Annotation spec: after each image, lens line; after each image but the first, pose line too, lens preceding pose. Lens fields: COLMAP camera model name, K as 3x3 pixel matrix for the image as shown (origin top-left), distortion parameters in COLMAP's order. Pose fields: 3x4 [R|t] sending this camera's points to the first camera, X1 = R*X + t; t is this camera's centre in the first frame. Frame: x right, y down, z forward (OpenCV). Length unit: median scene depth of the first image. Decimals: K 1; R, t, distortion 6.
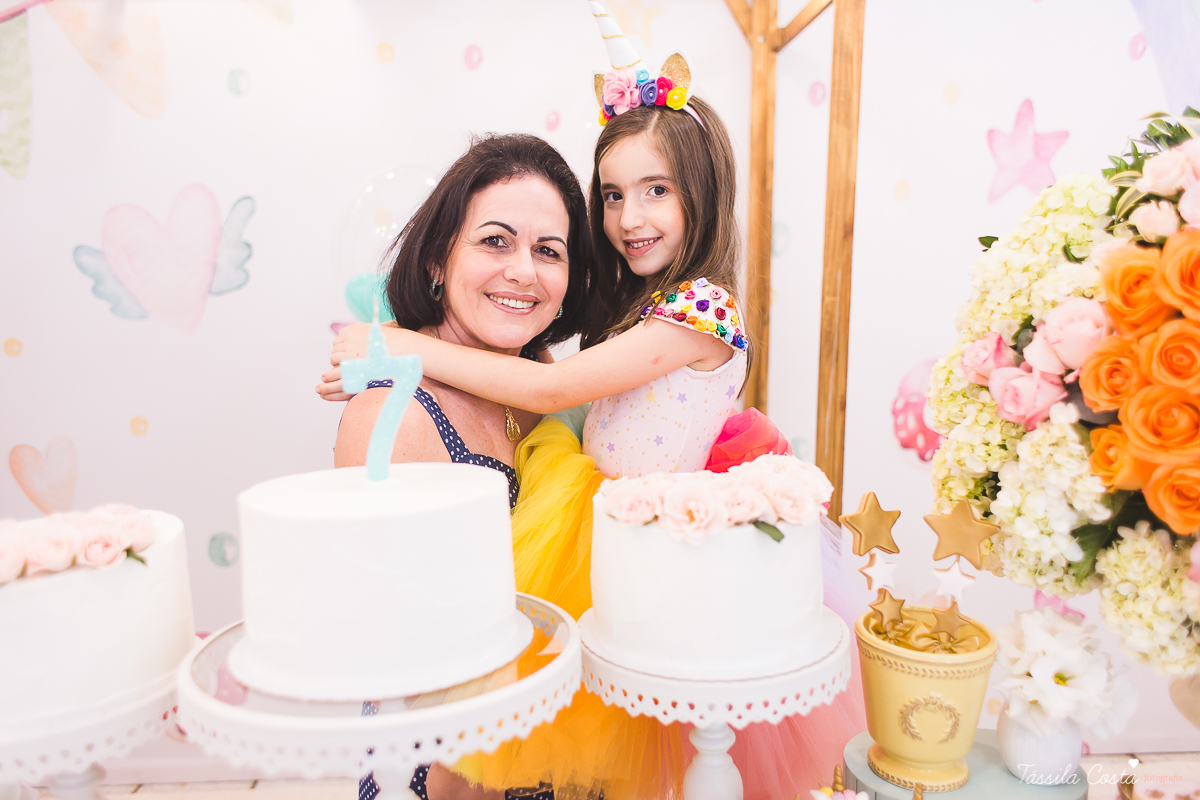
lens RADIAL K [[946.0, 0, 600.6], [0, 946.0, 403.2], [0, 0, 1]] dist [0.034667, -0.019595]
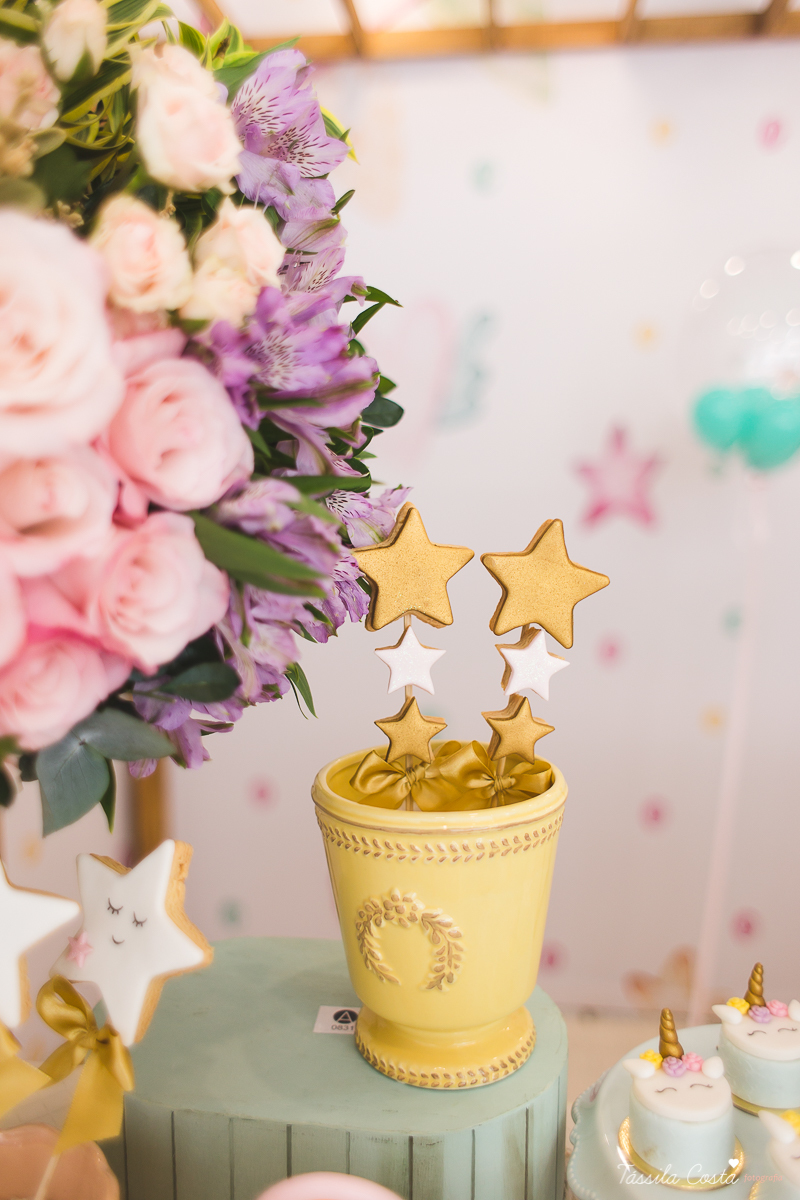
lens RADIAL K [[984.6, 0, 401.6], [0, 984.6, 577.4], [0, 0, 1]] dist [0.033217, -0.019850]
pose [[0.985809, 0.024385, -0.166089, -0.290738], [-0.031393, 0.998719, -0.039696, 0.052224], [0.164908, 0.044347, 0.985311, 0.139933]]
